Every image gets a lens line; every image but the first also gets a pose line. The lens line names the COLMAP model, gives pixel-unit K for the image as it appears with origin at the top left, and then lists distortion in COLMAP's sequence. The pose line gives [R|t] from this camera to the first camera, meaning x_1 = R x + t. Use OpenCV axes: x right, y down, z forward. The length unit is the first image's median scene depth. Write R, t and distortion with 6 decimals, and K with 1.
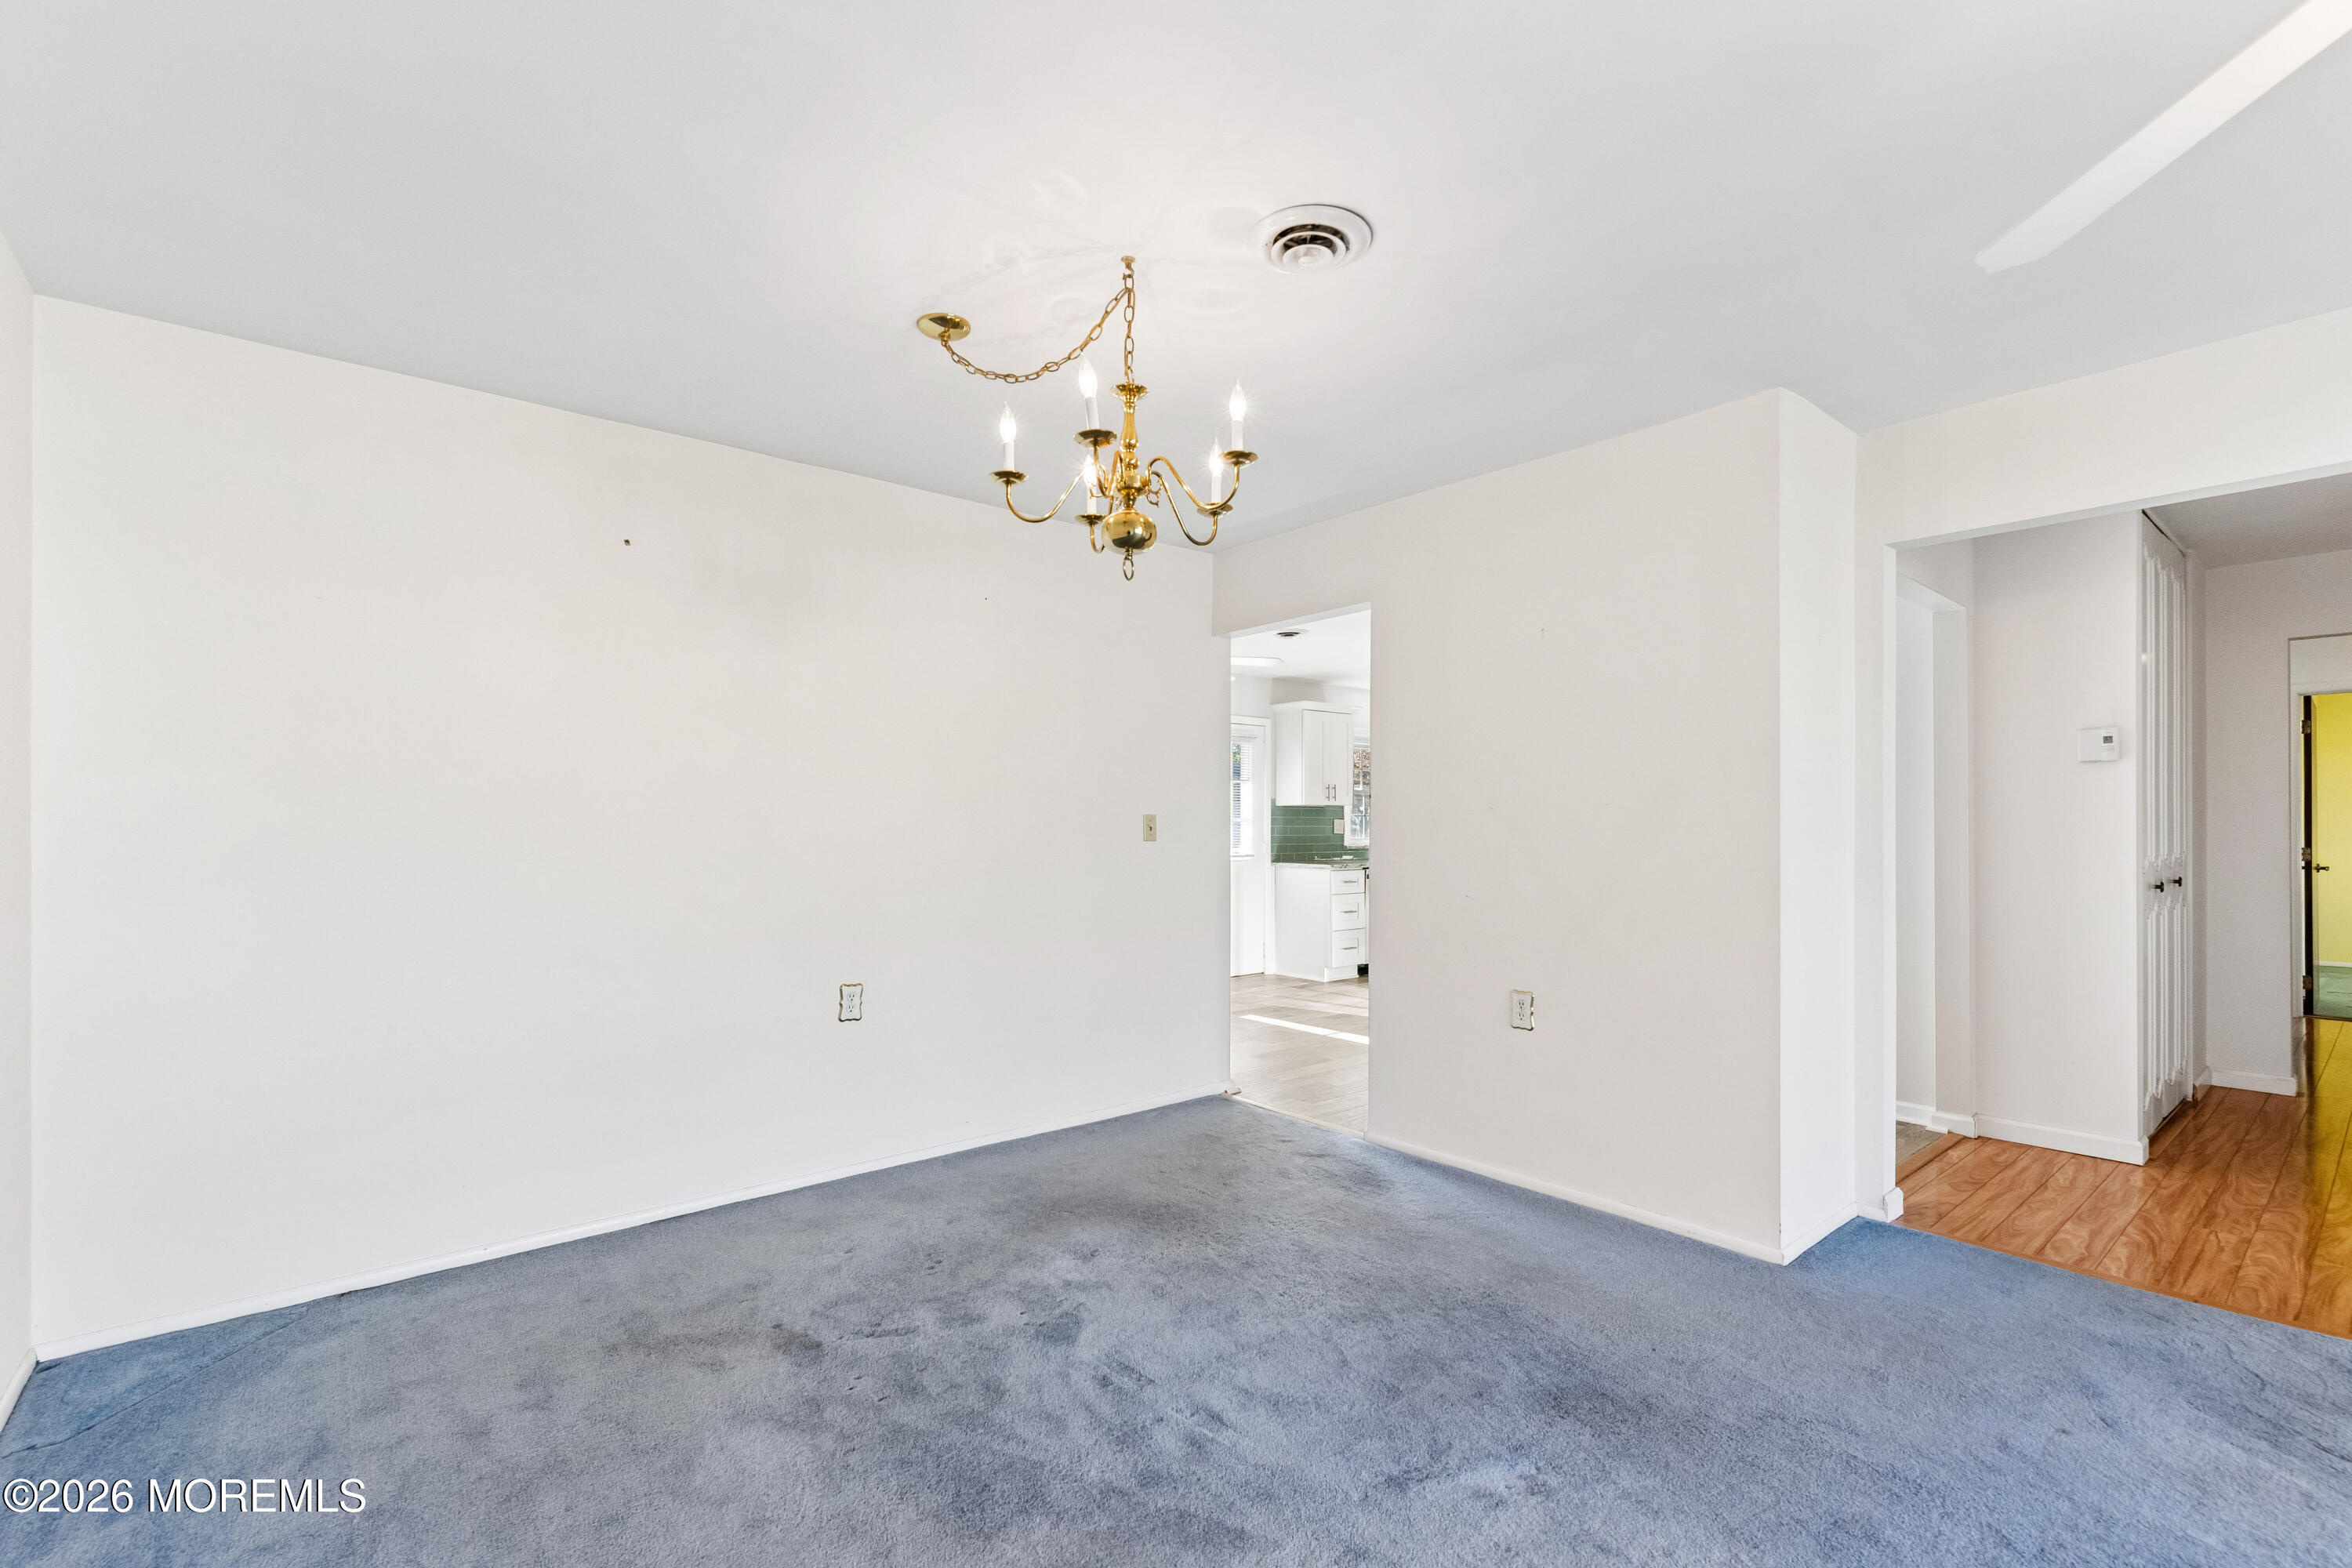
lens RADIAL K [[1043.4, 0, 1178.1], [0, 1043.4, 816.9], [0, 0, 1]] dist [-0.000335, 0.000416]
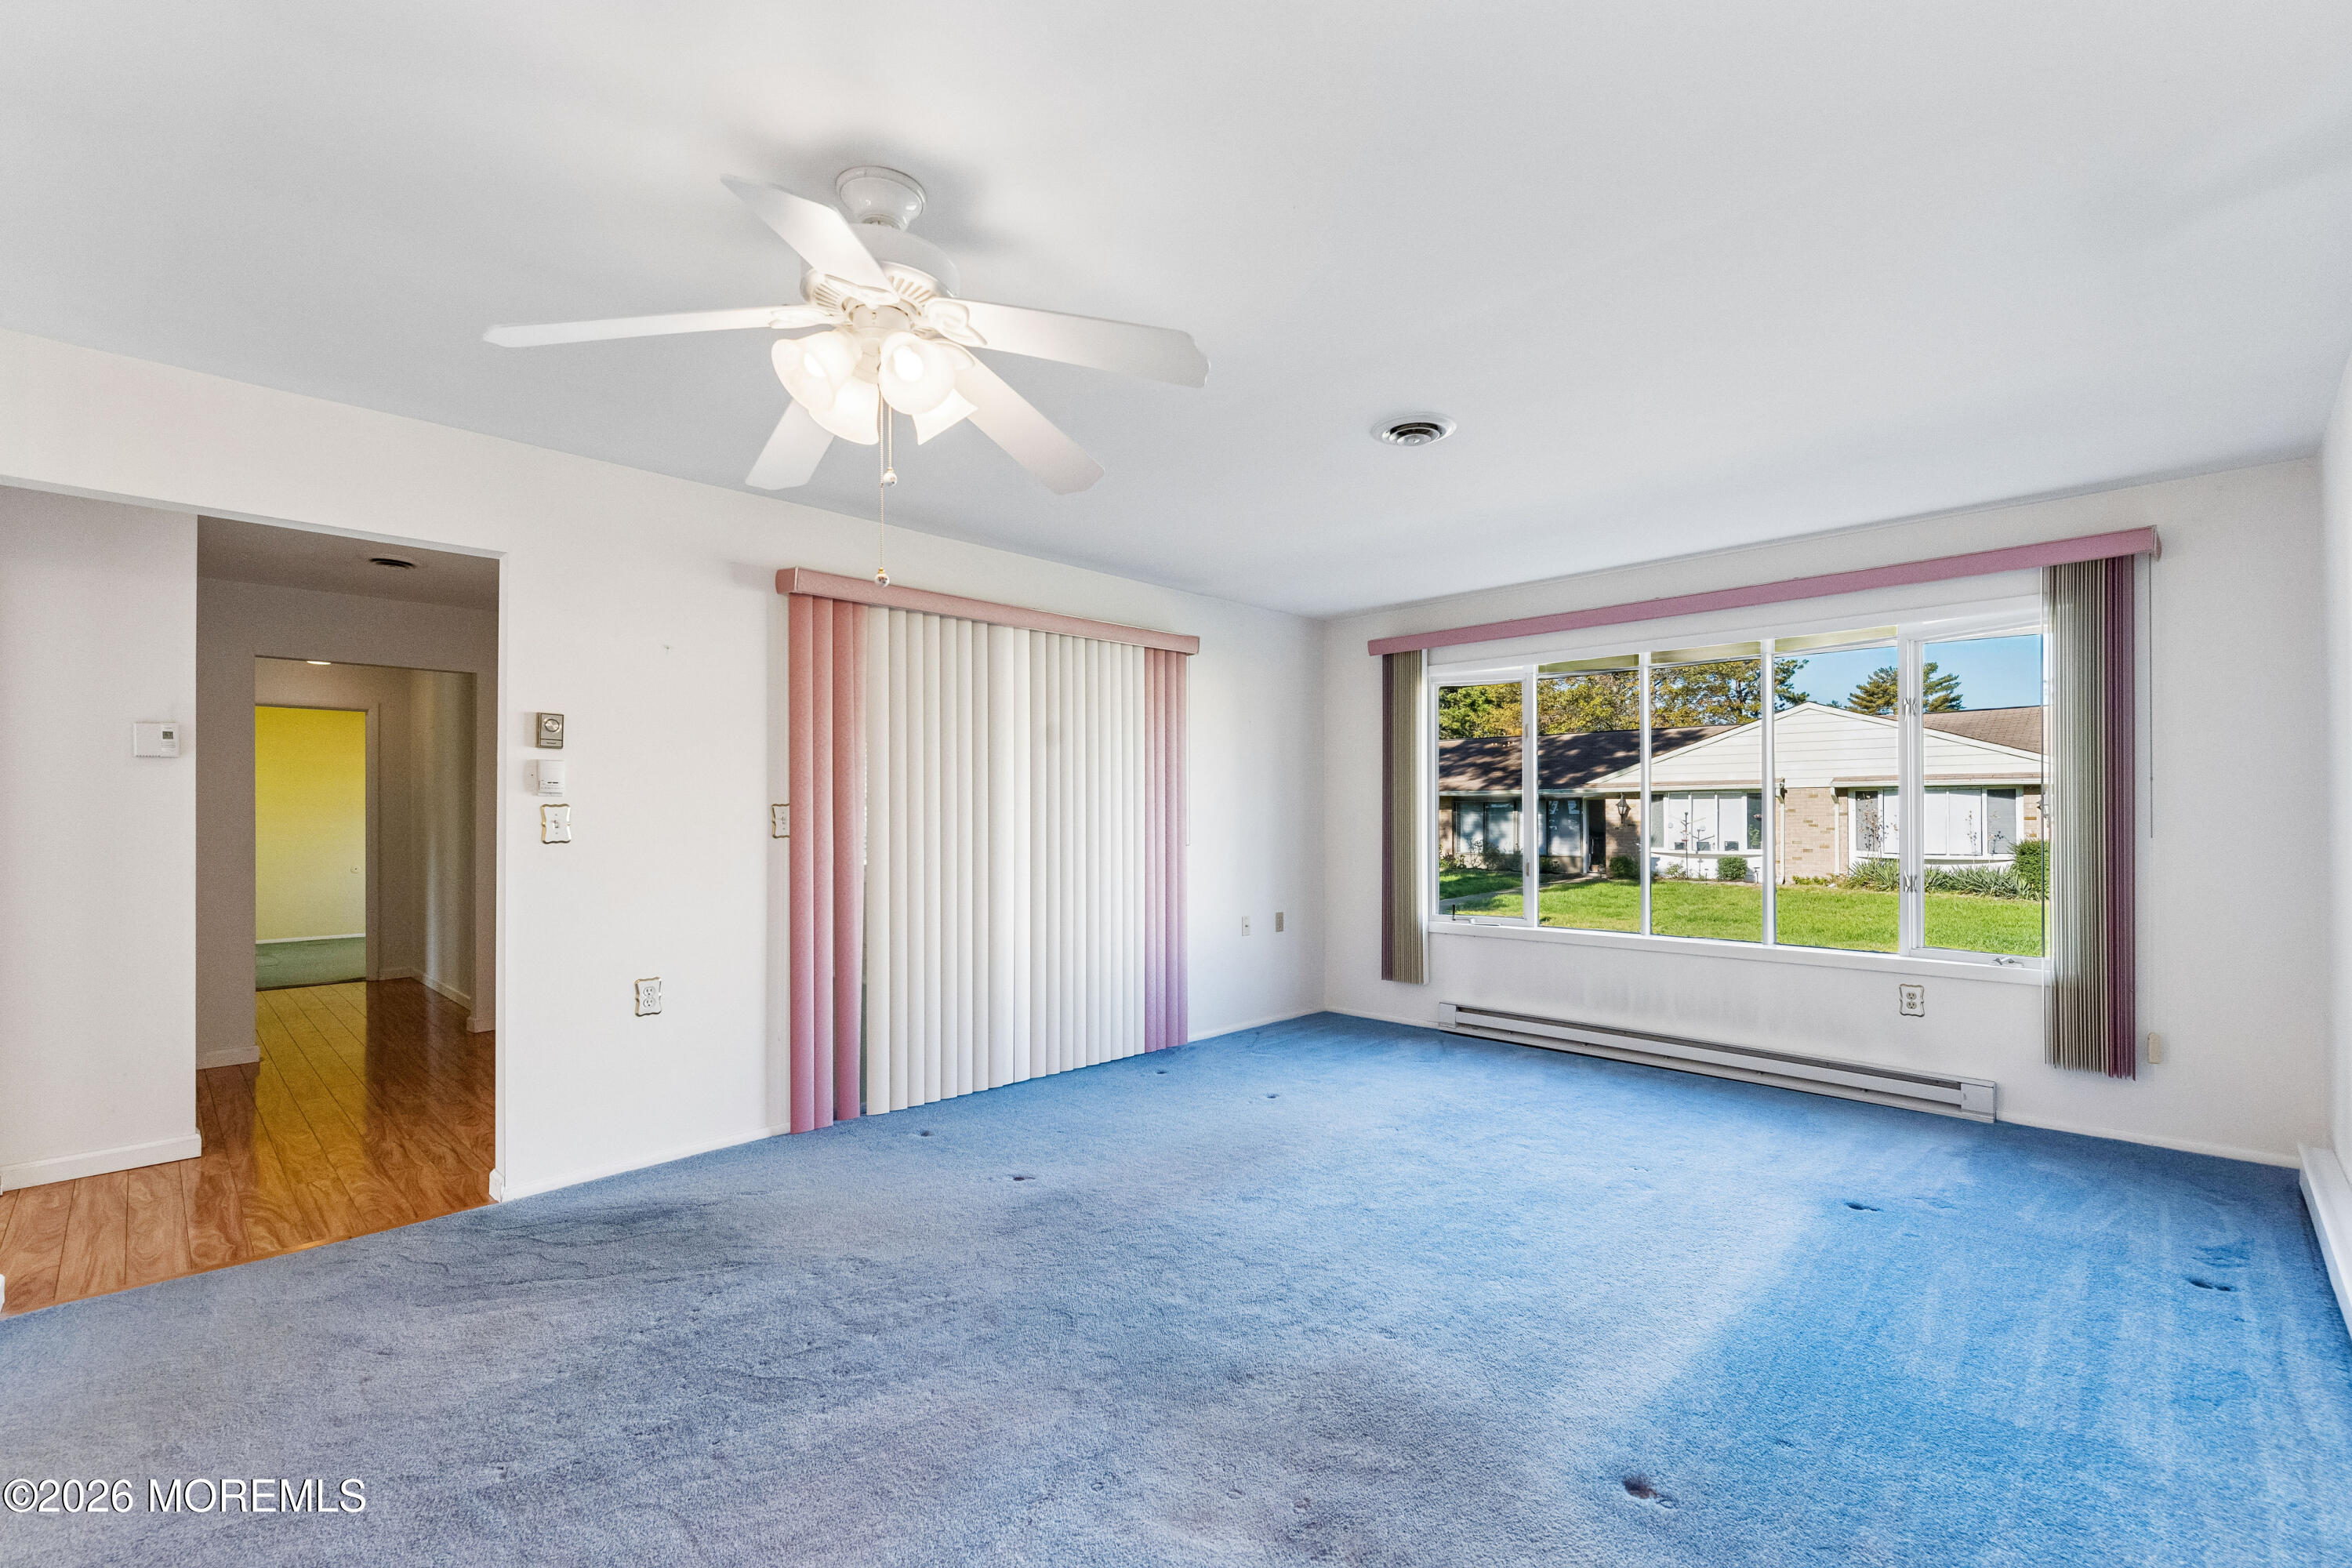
lens RADIAL K [[1043.4, 0, 1178.1], [0, 1043.4, 816.9], [0, 0, 1]] dist [-0.000335, 0.000416]
pose [[-0.112201, -0.001357, 0.993685, -0.247632], [-0.003206, 0.999994, 0.001004, -0.001646], [-0.993680, -0.003073, -0.112204, 0.213162]]
